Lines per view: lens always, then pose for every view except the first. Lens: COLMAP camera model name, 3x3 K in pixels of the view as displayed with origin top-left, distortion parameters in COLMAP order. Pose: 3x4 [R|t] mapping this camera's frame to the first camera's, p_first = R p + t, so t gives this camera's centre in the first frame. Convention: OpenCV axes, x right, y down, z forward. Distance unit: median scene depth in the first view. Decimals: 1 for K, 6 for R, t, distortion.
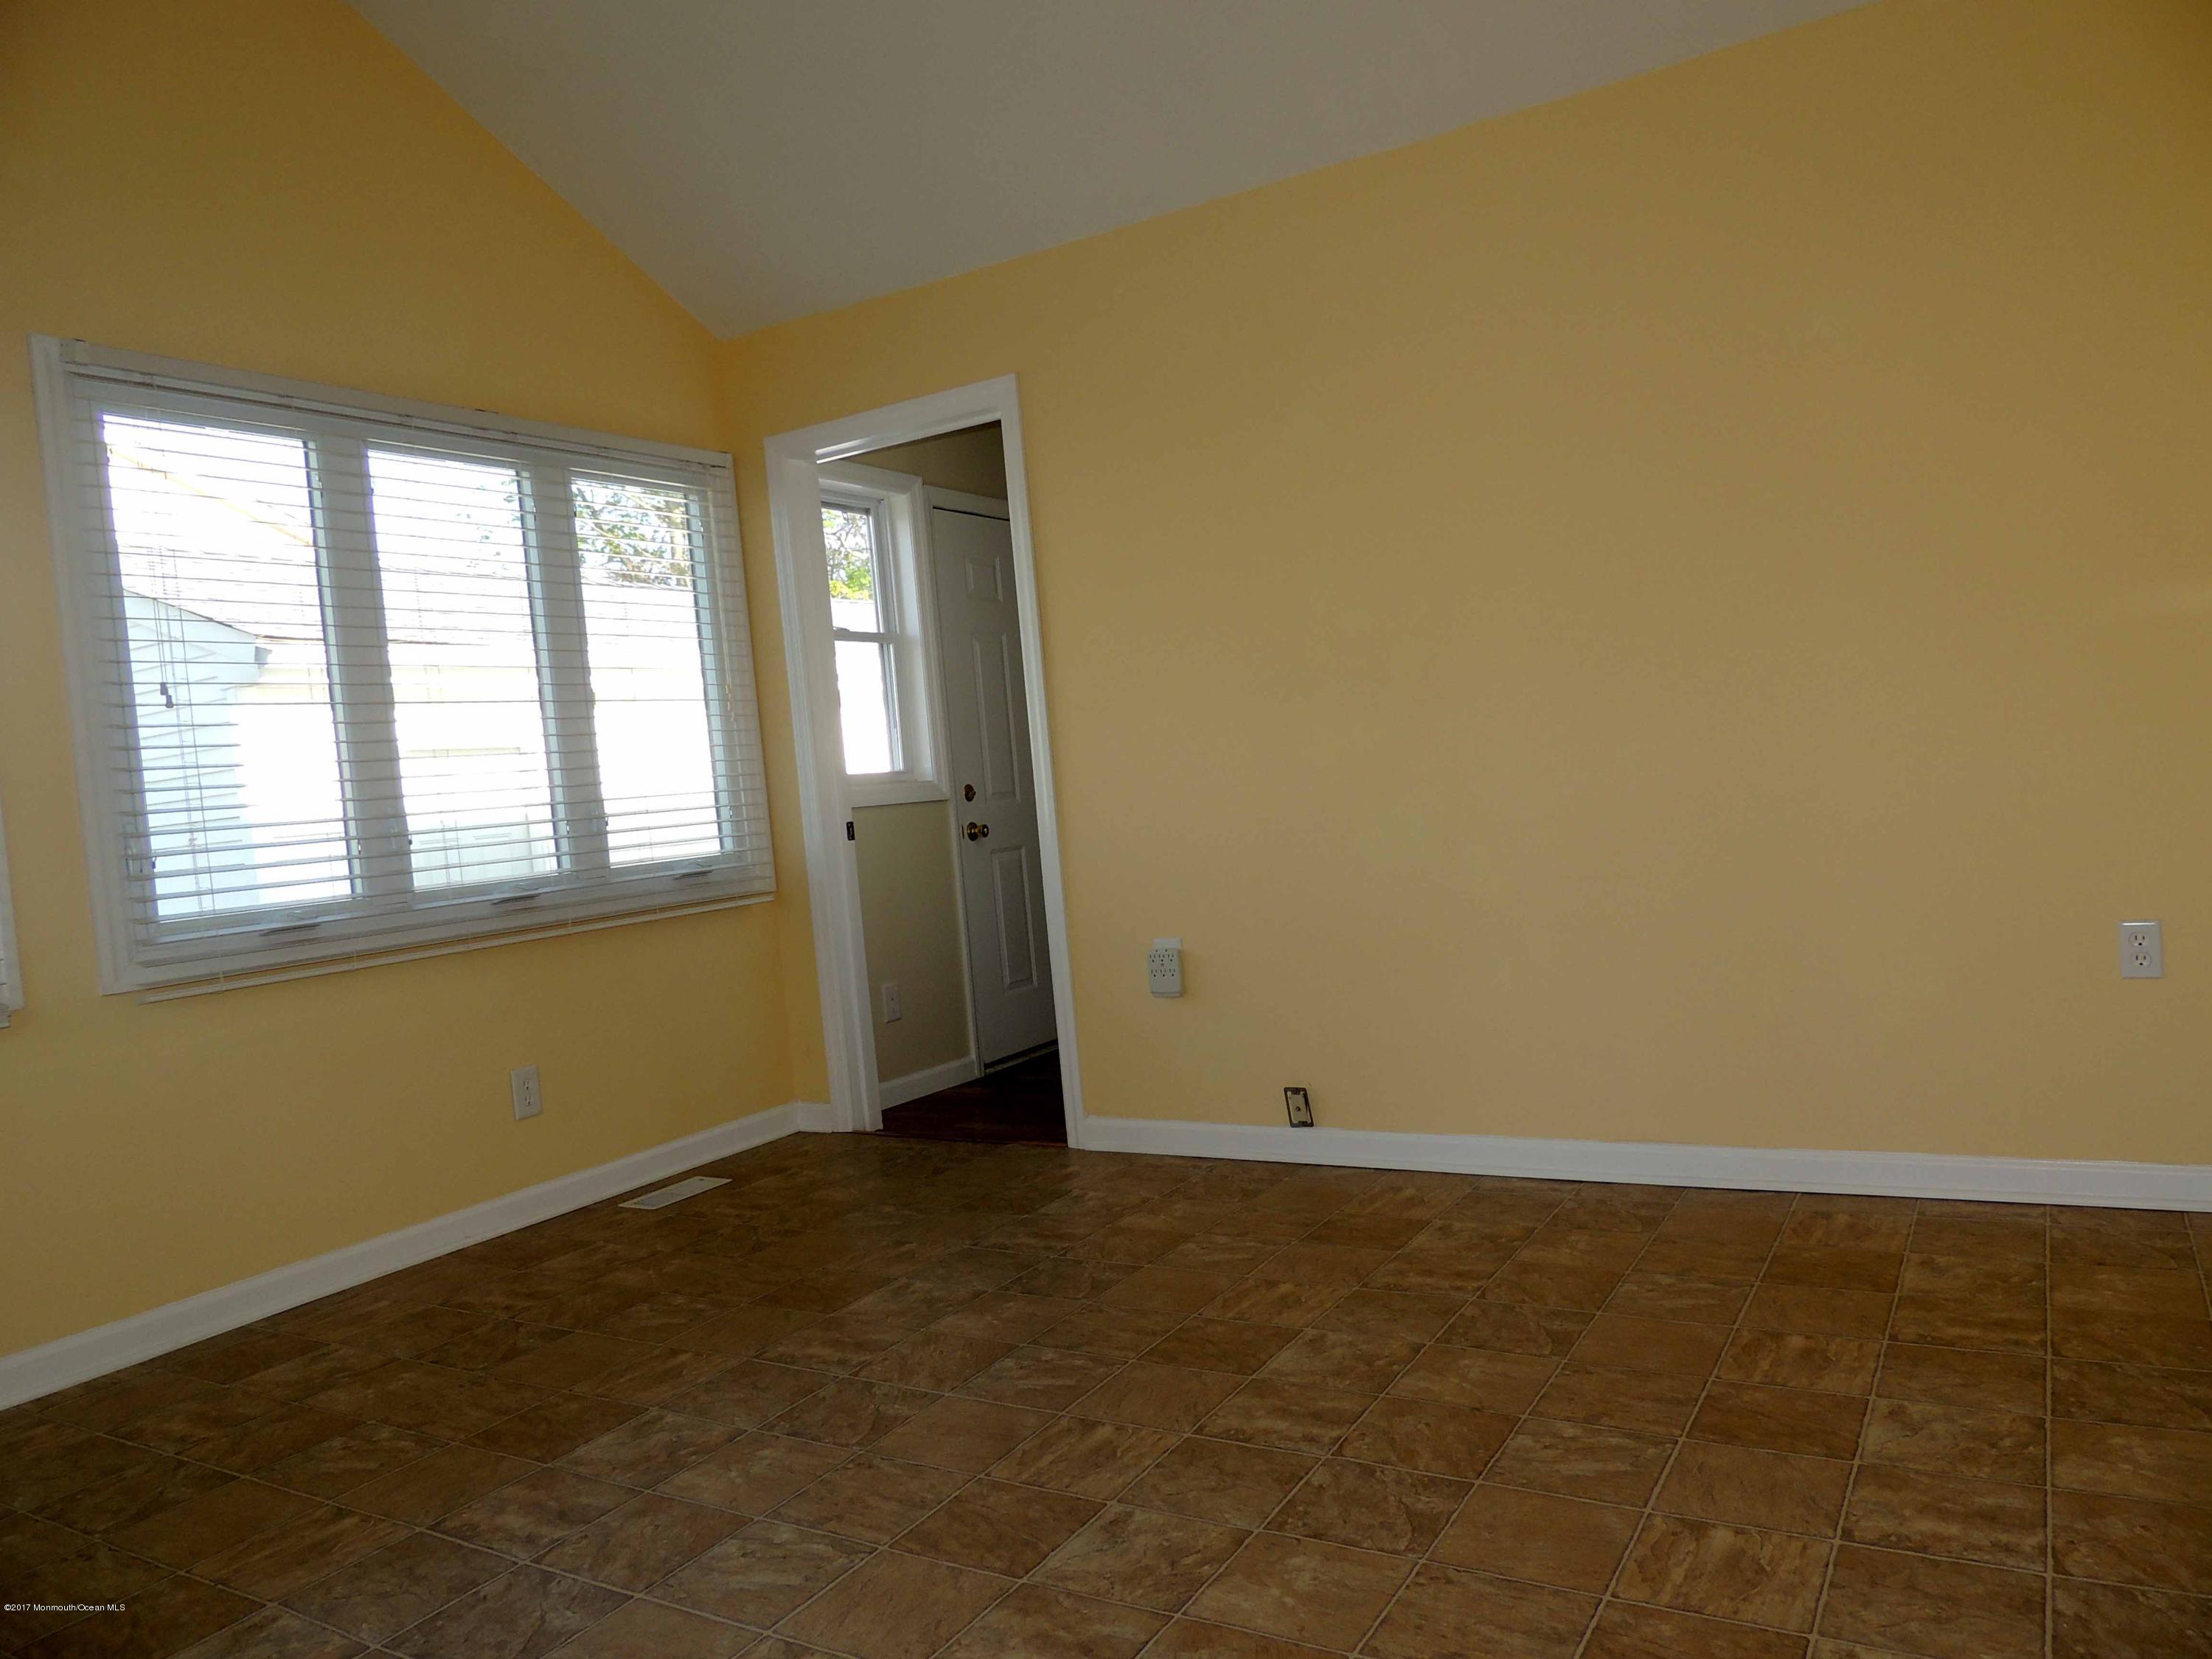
lens RADIAL K [[1555.6, 0, 1098.3], [0, 1555.6, 828.9], [0, 0, 1]] dist [-0.009596, -0.001927]
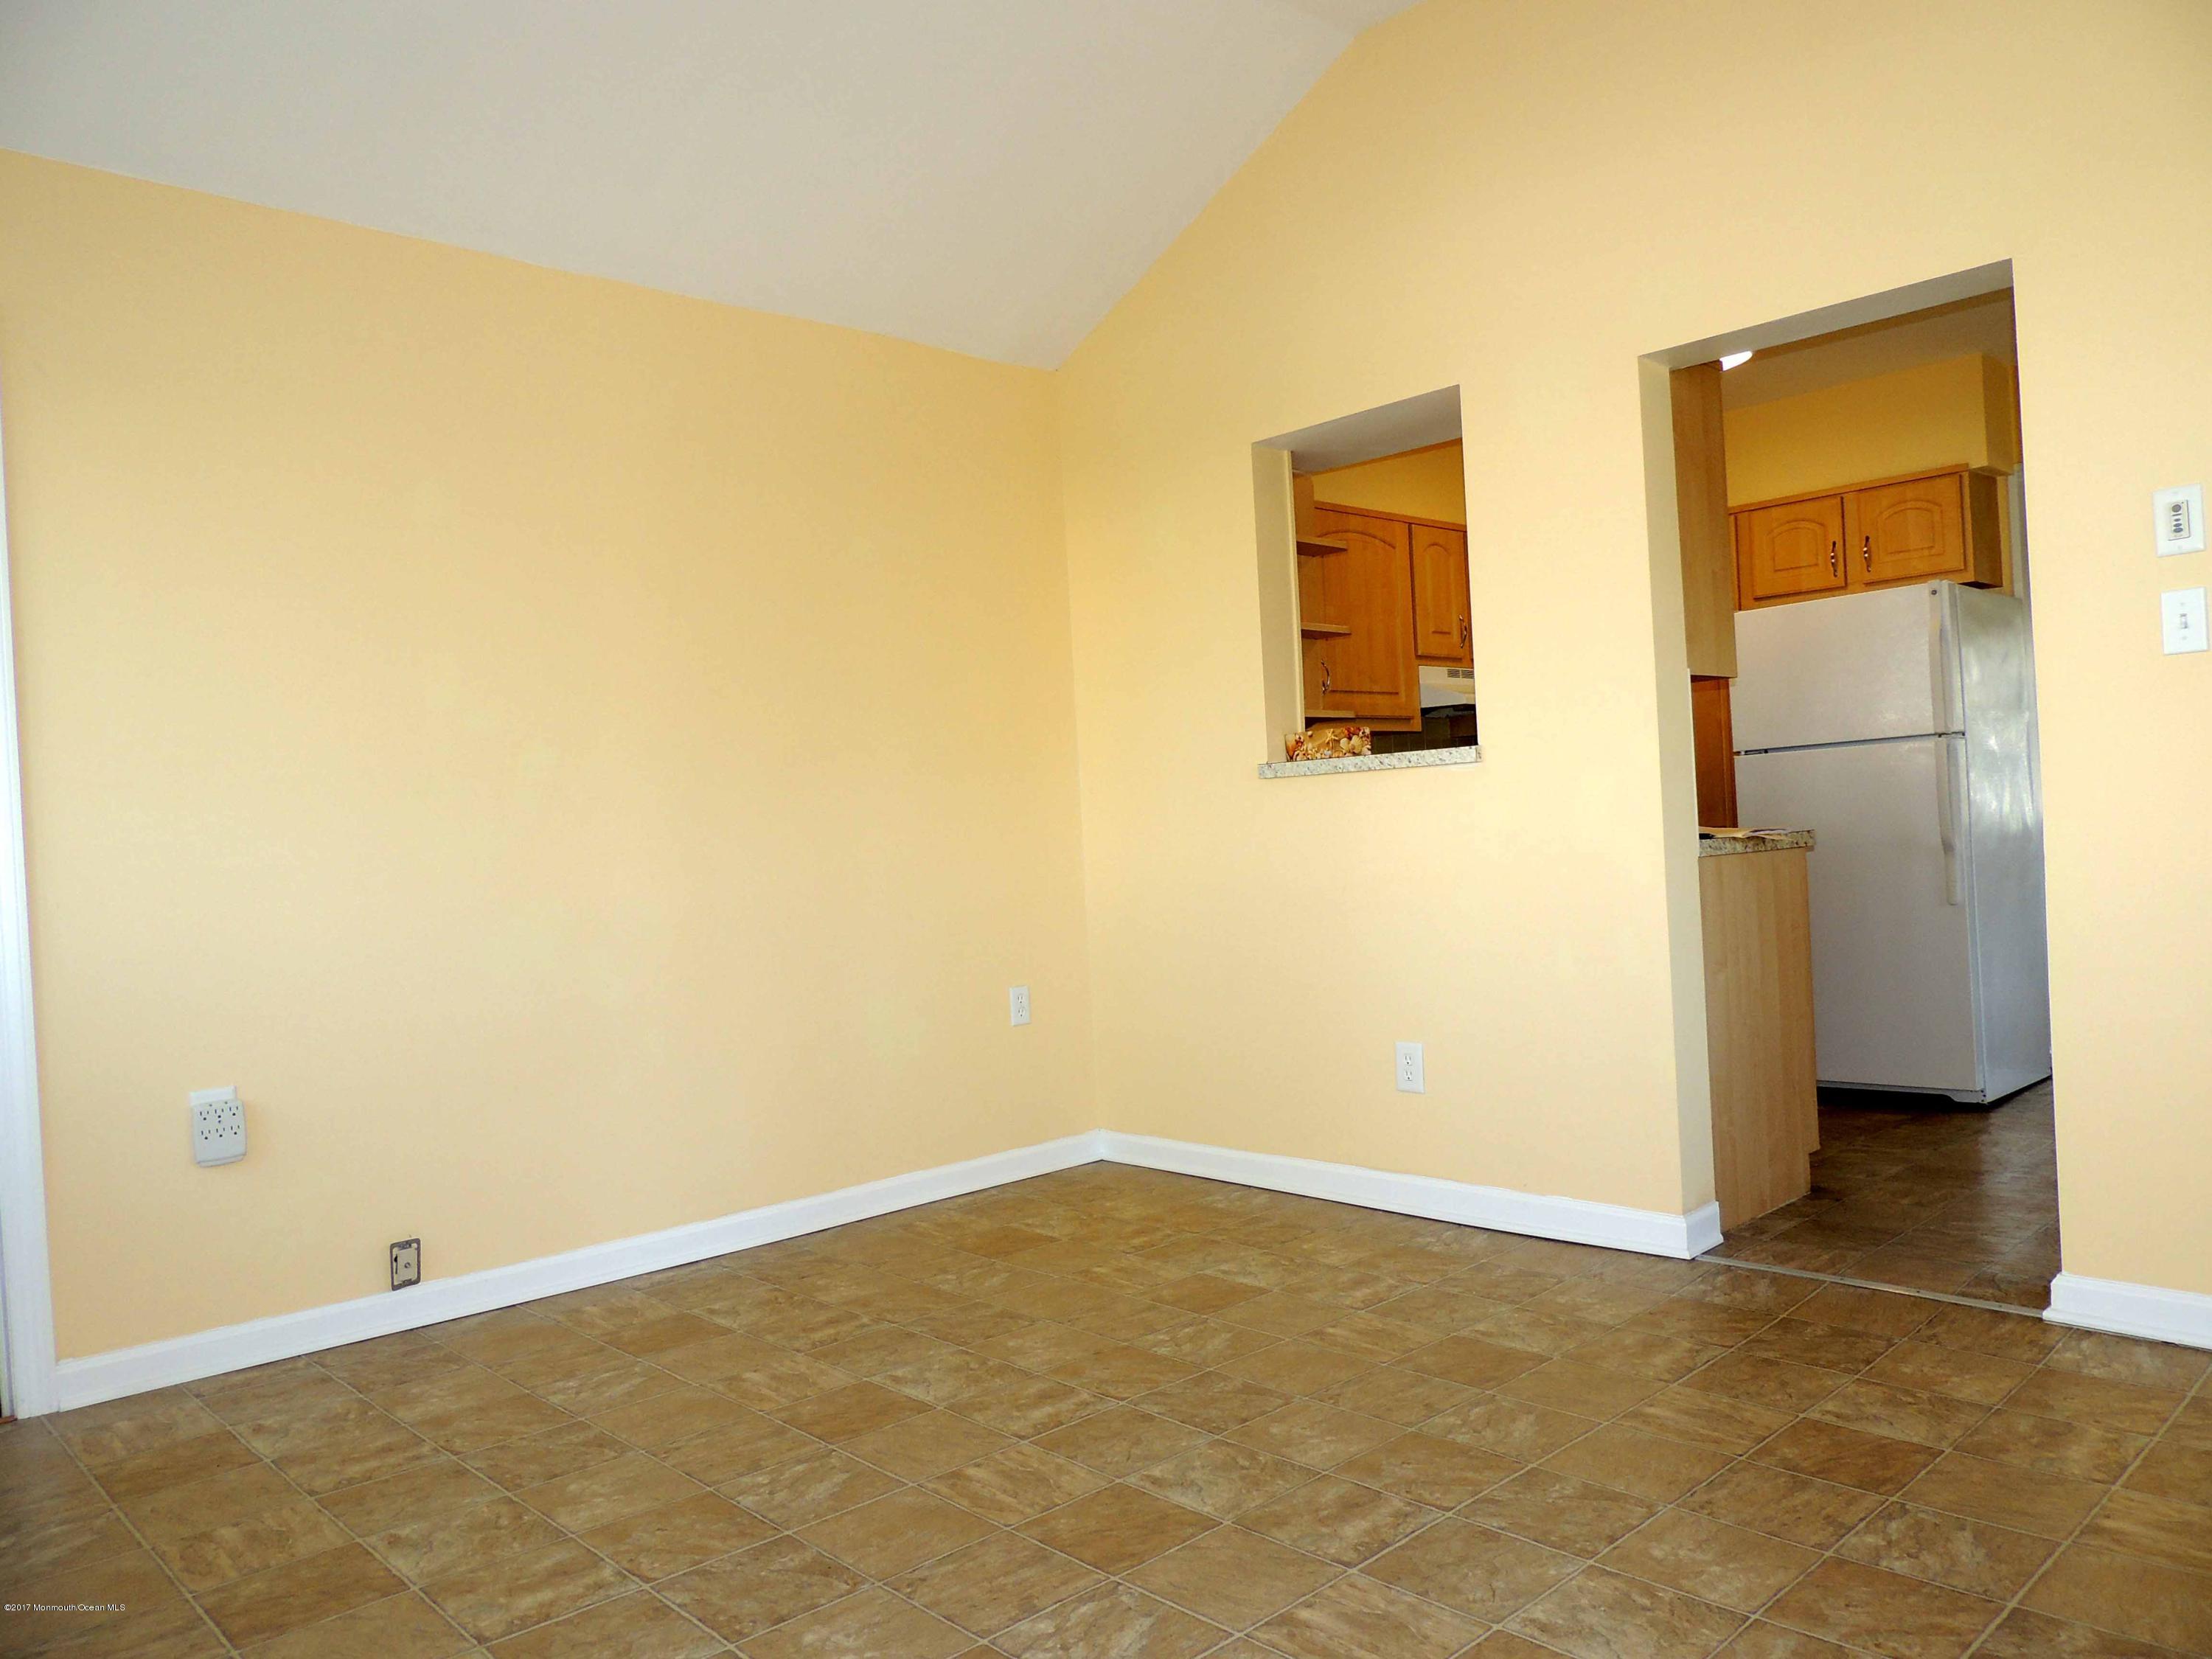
lens RADIAL K [[1555.6, 0, 1104.5], [0, 1555.6, 827.5], [0, 0, 1]] dist [-0.009596, -0.001927]
pose [[0.270443, 0.077383, 0.959621, -0.832463], [0.050213, 0.994274, -0.094329, 0.050514], [-0.961426, 0.073696, 0.265009, 0.504582]]
